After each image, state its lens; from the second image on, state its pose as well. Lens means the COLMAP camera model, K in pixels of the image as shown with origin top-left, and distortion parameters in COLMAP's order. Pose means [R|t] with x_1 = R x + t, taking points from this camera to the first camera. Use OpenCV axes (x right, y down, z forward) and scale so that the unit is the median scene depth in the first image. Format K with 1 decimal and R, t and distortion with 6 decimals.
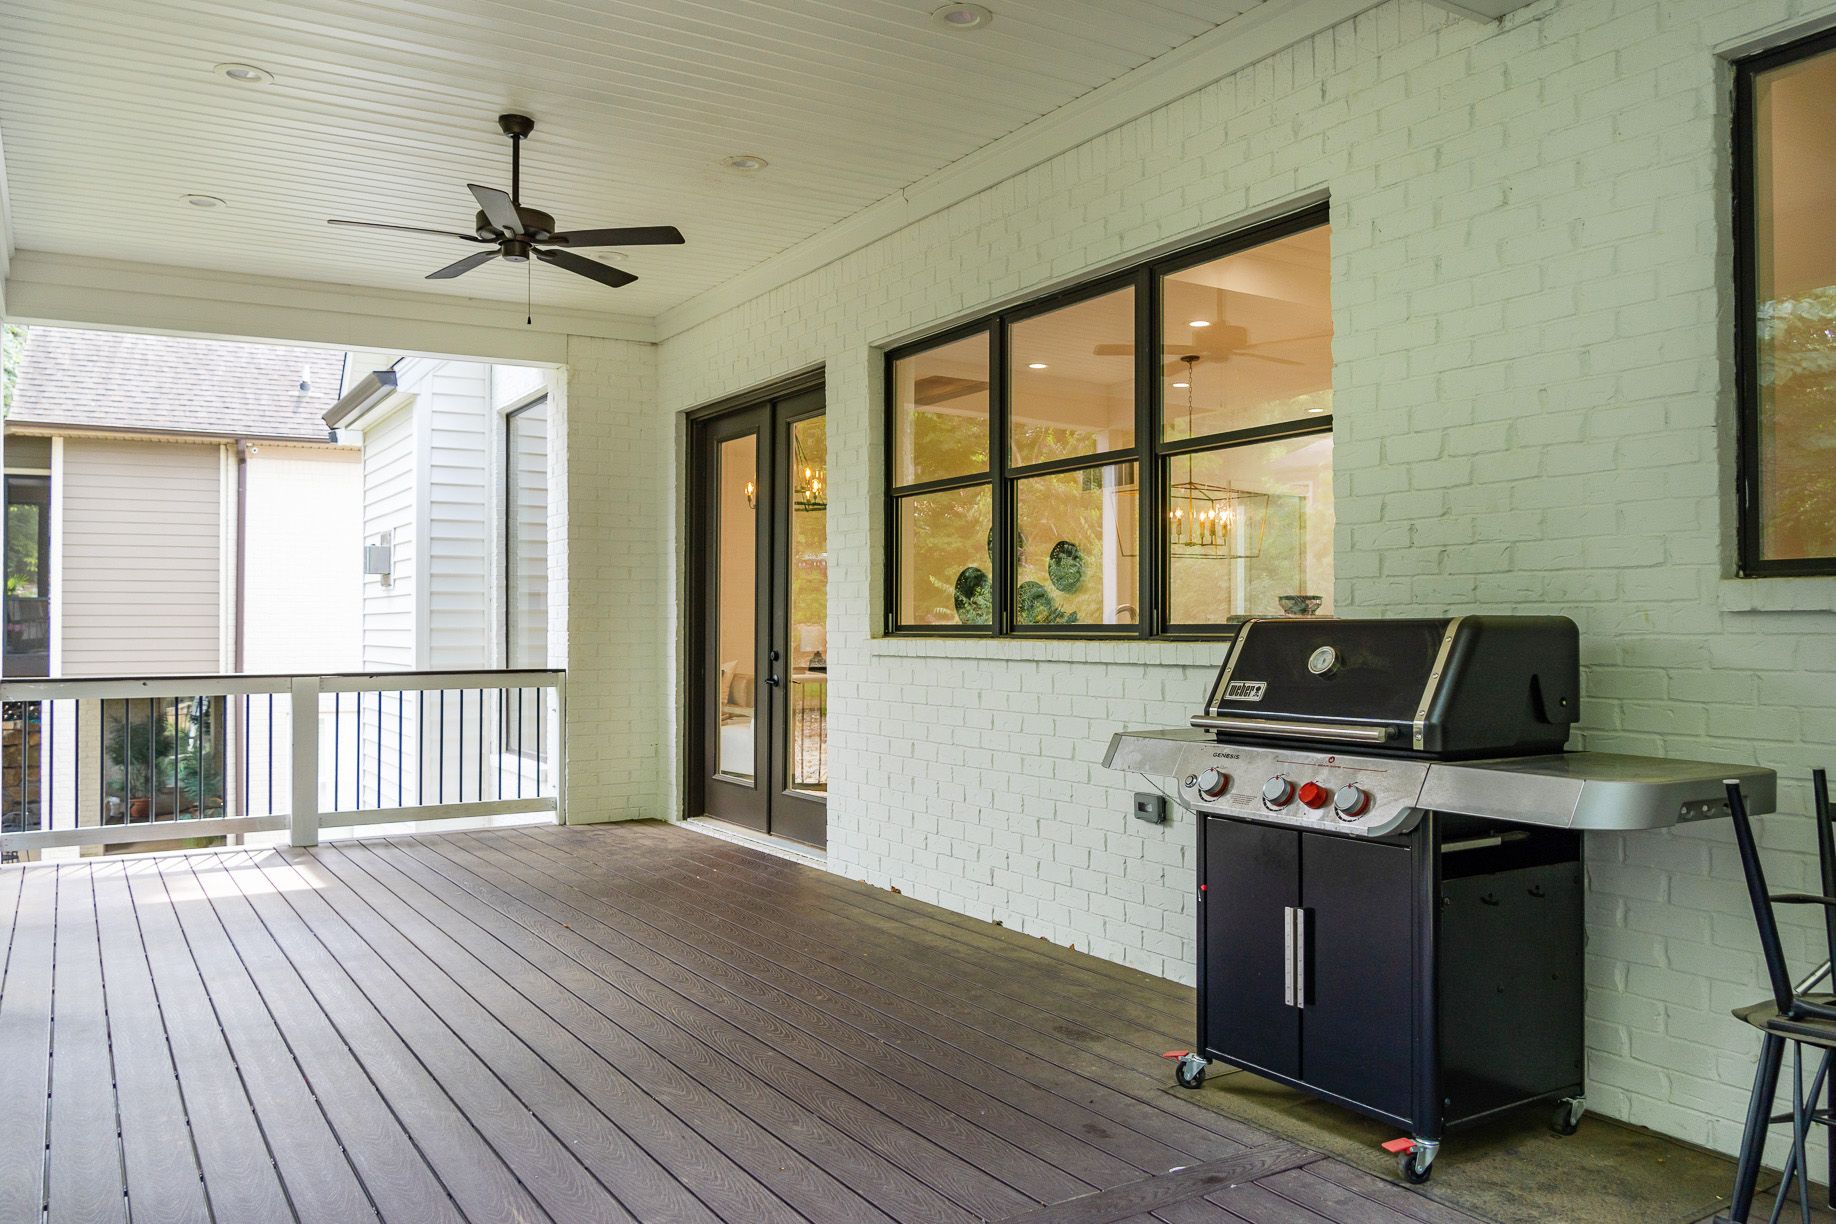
lens RADIAL K [[1376.6, 0, 918.0], [0, 1376.6, 612.0], [0, 0, 1]] dist [-0.007811, -0.003330]
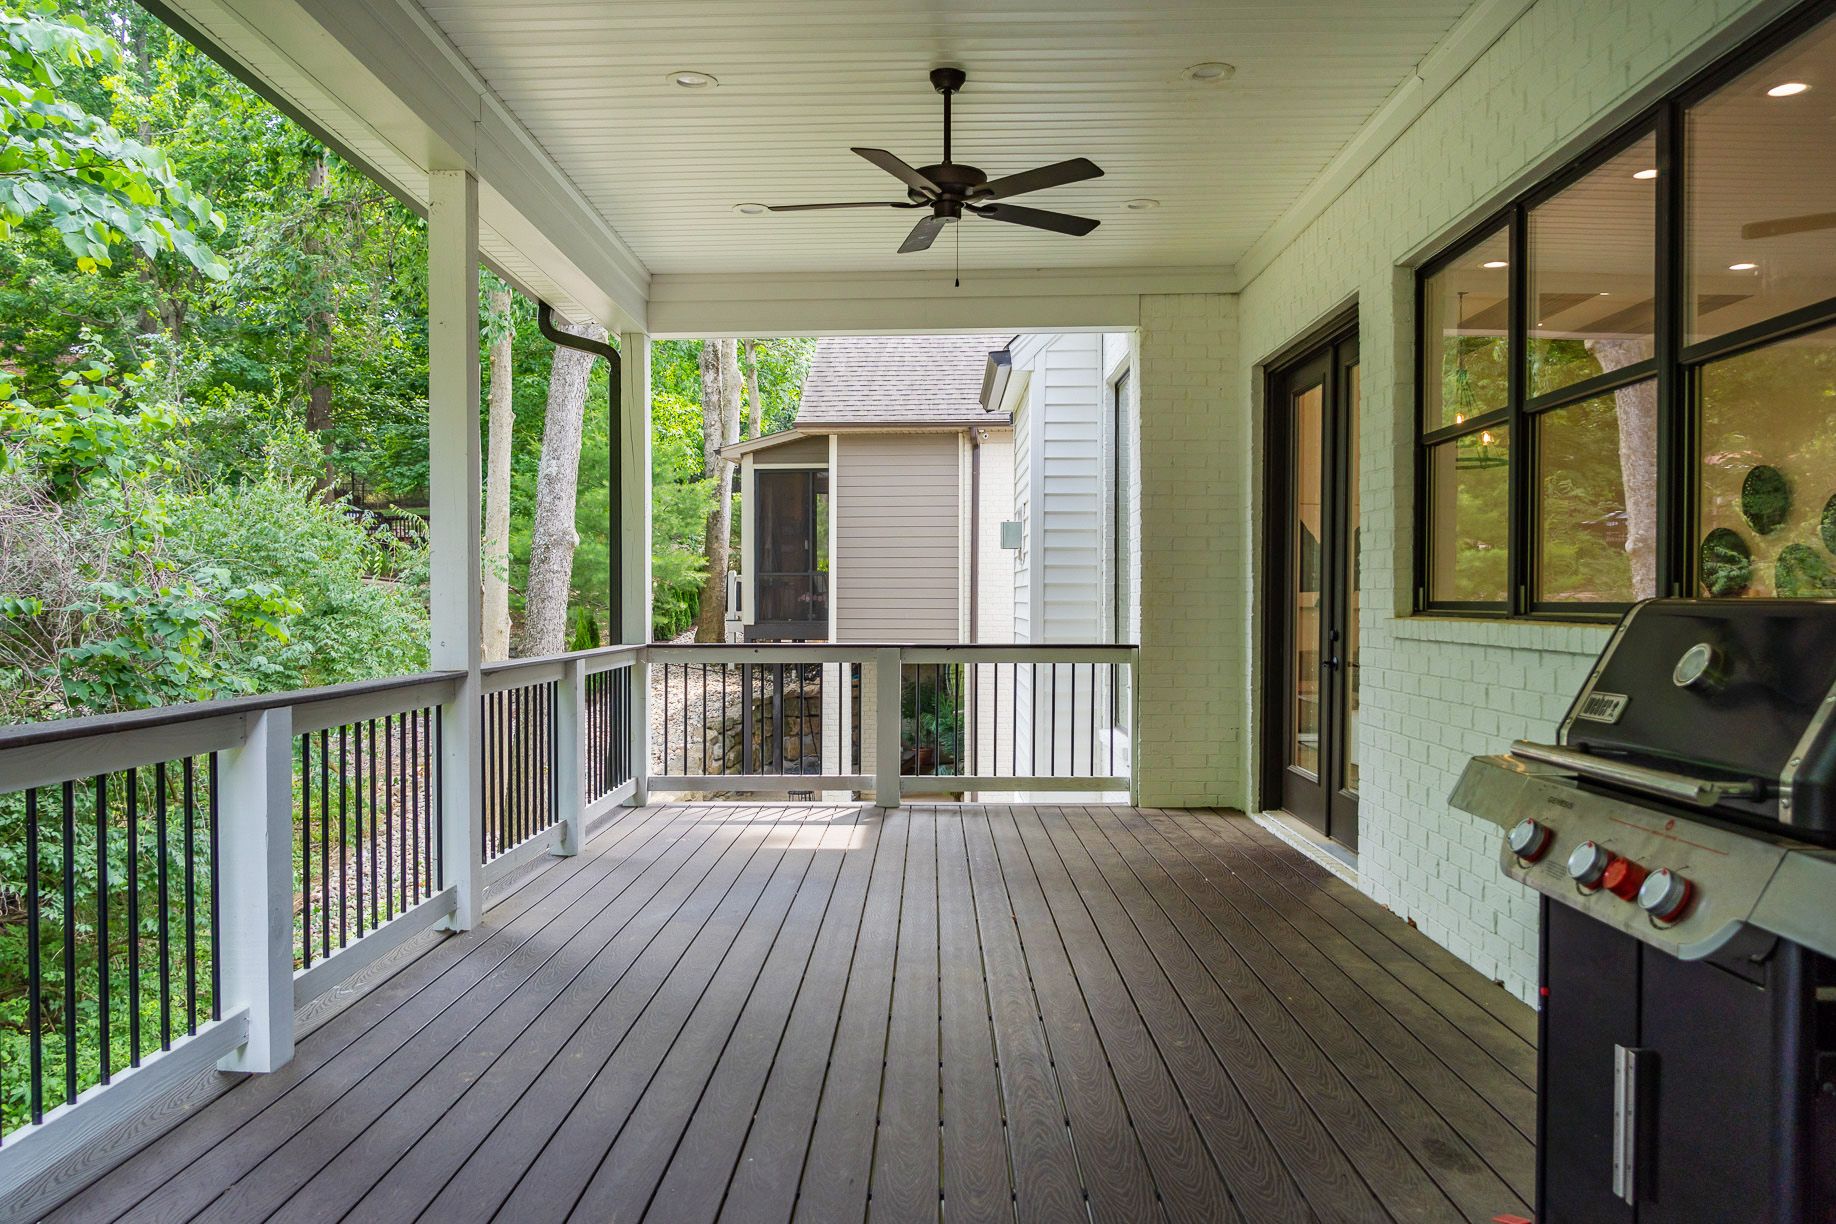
lens RADIAL K [[1376.6, 0, 918.0], [0, 1376.6, 612.0], [0, 0, 1]] dist [-0.007811, -0.003330]
pose [[0.840392, 0.008745, -0.541909, 0.171118], [0.002578, 0.999794, 0.020132, -0.001629], [0.541974, -0.018316, 0.840196, 0.141487]]
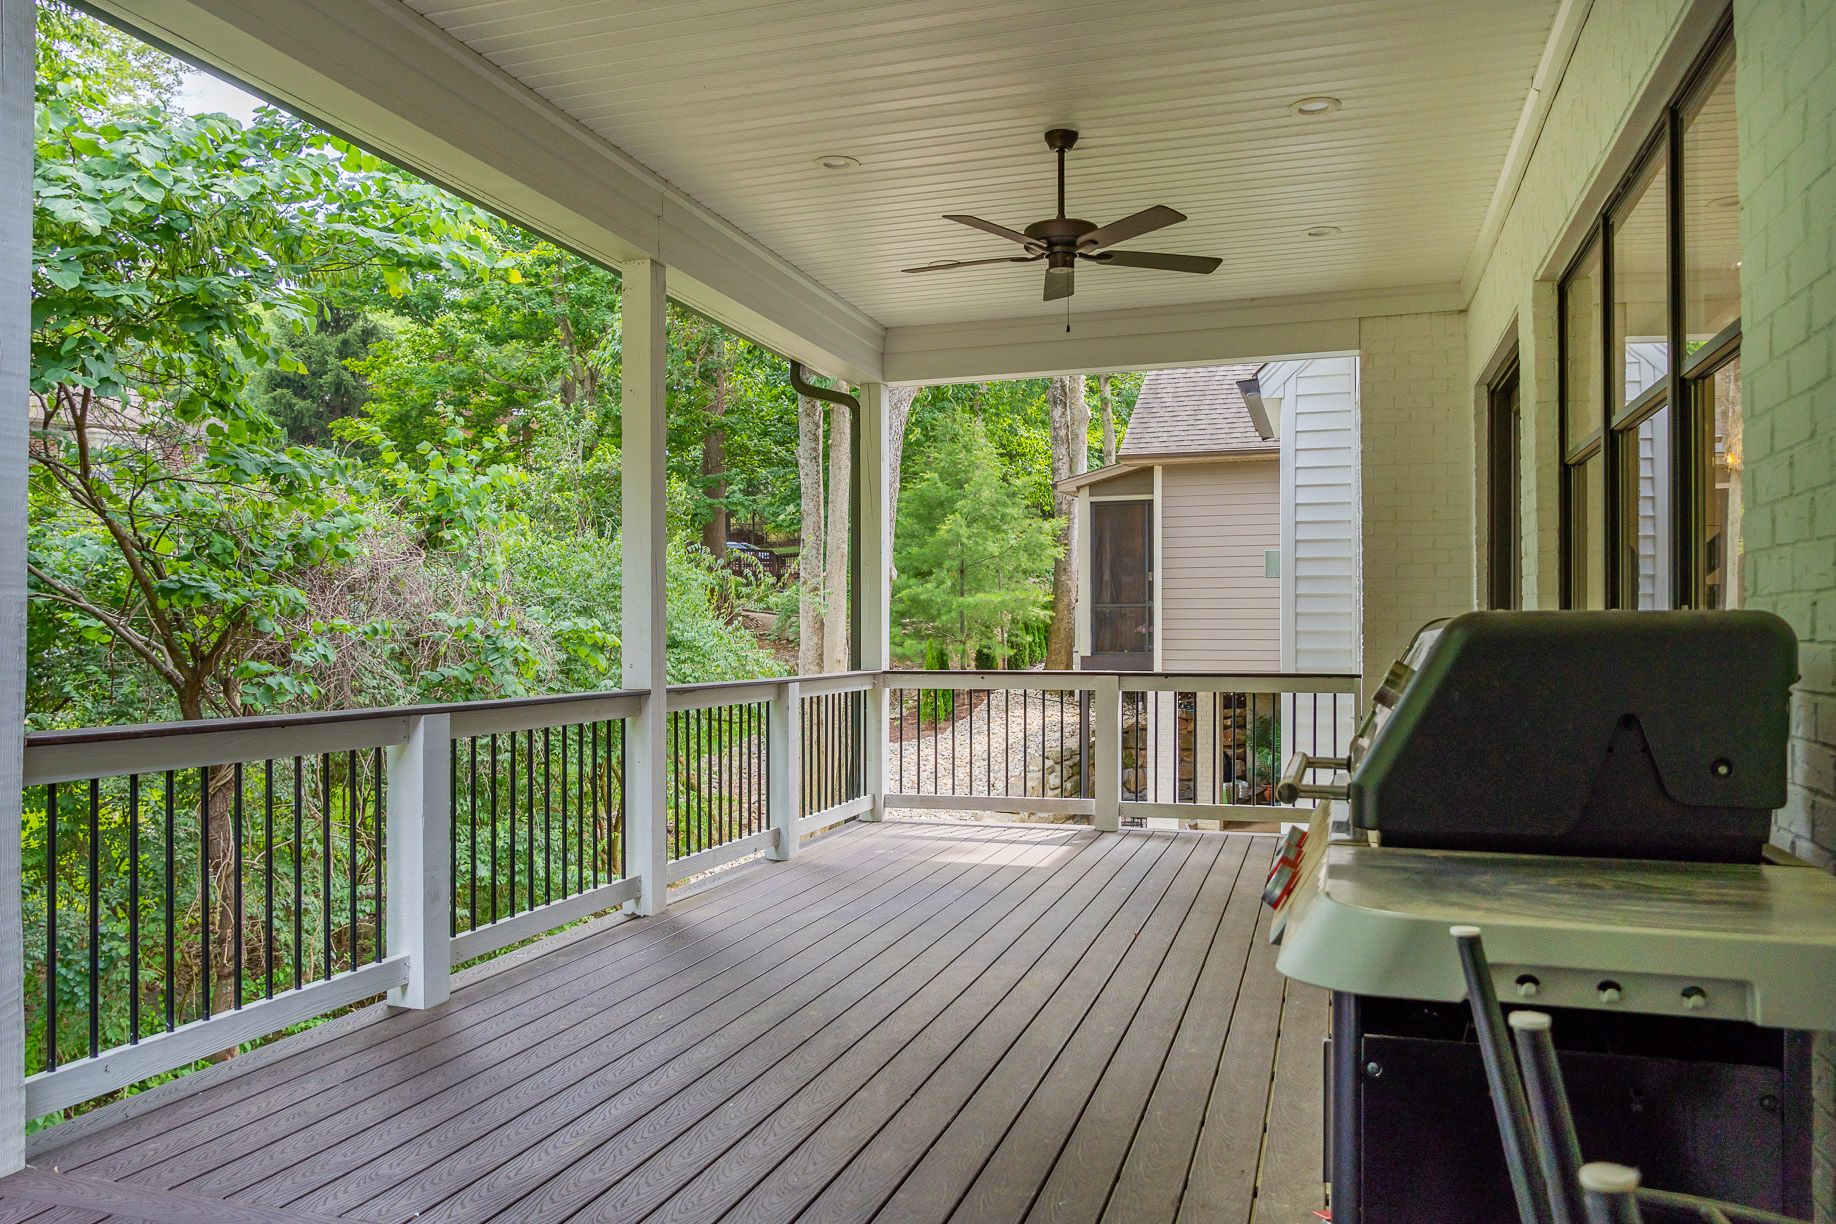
lens RADIAL K [[1390.8, 0, 924.2], [0, 1390.8, 614.1], [0, 0, 1]] dist [-0.002898, -0.000735]
pose [[0.656078, -0.006833, -0.754662, 0.336080], [0.006726, 0.999972, -0.003207, 0.001528], [0.754663, -0.002972, 0.656106, 0.195173]]
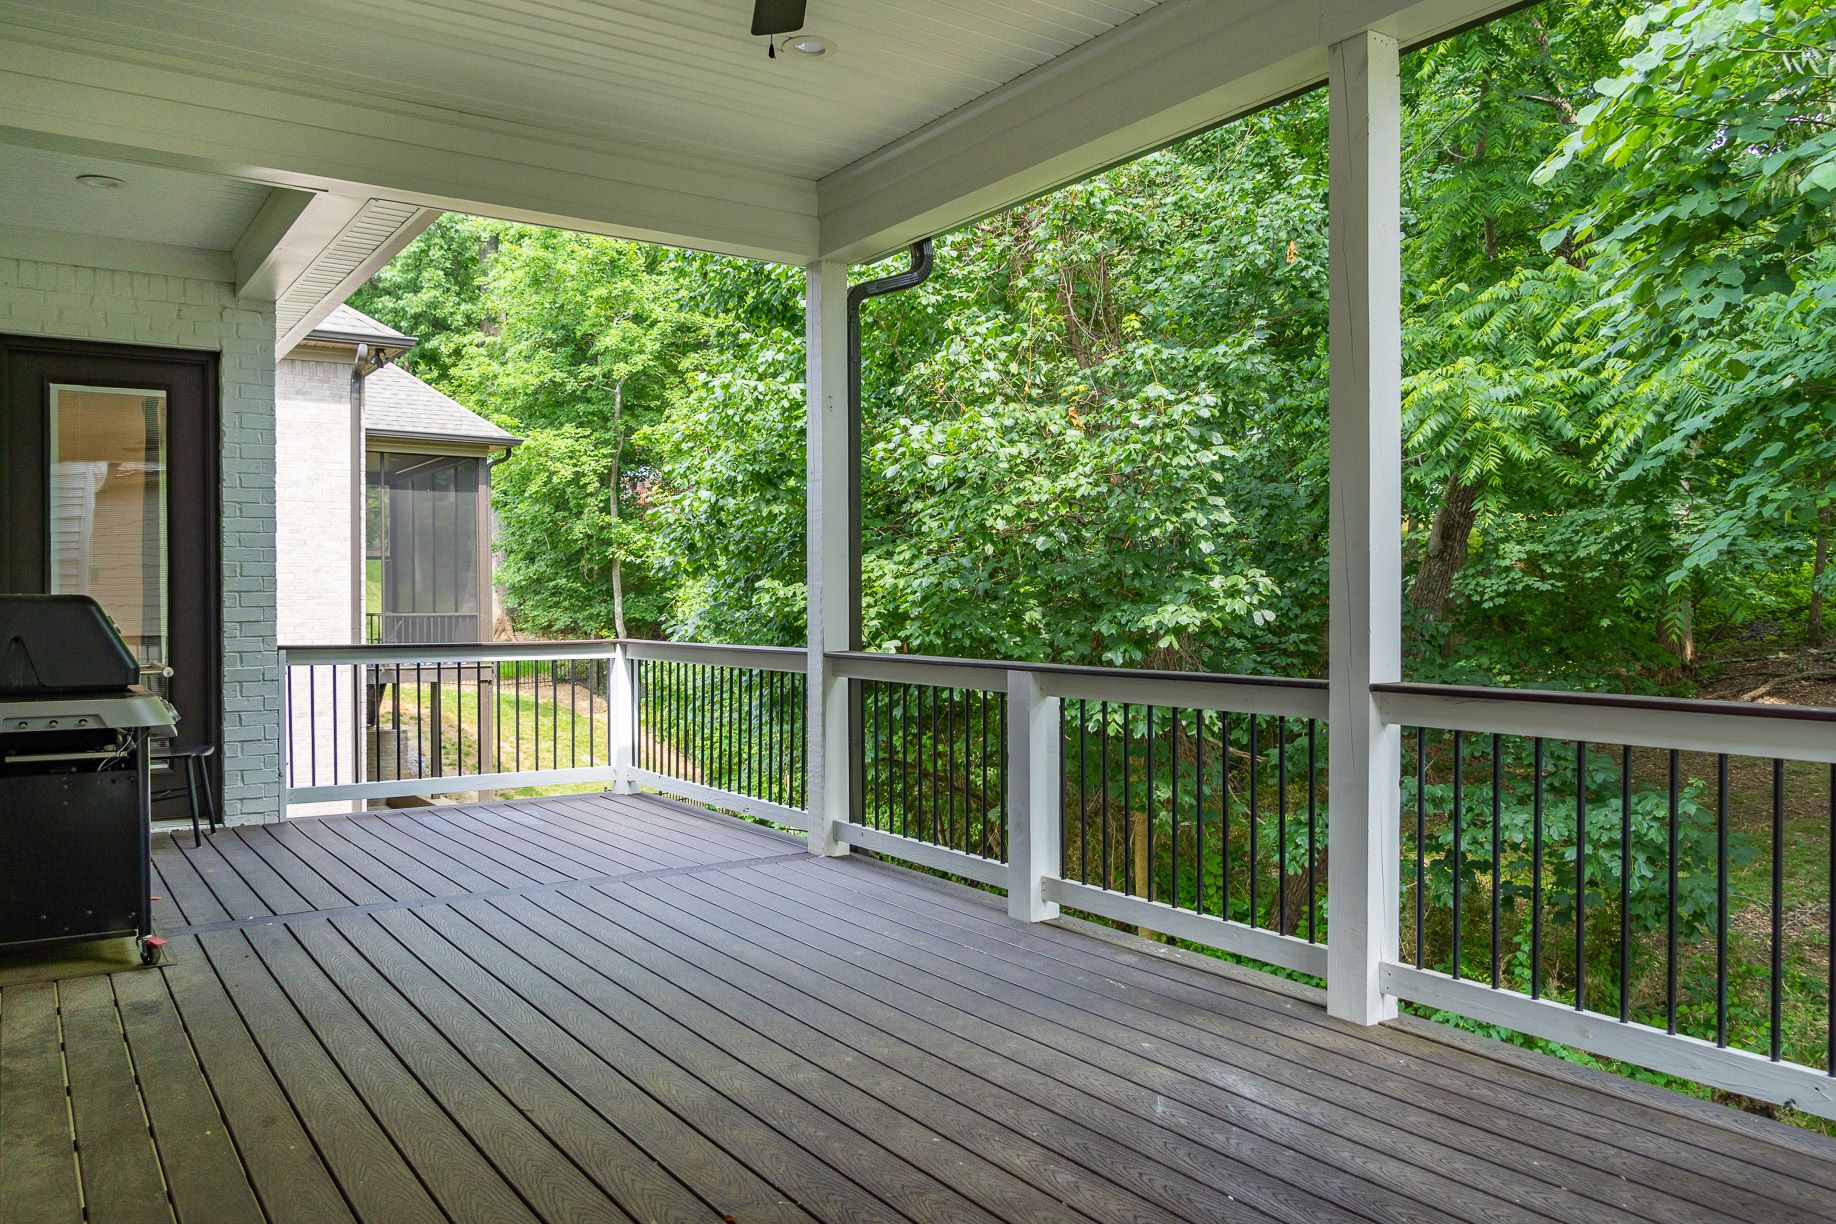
lens RADIAL K [[1376.6, 0, 918.0], [0, 1376.6, 612.0], [0, 0, 1]] dist [-0.007811, -0.003330]
pose [[-0.999573, 0.006849, -0.028406, -0.260219], [0.007023, 0.999957, -0.006035, 0.017879], [0.028363, -0.006232, -0.999578, 1.252027]]
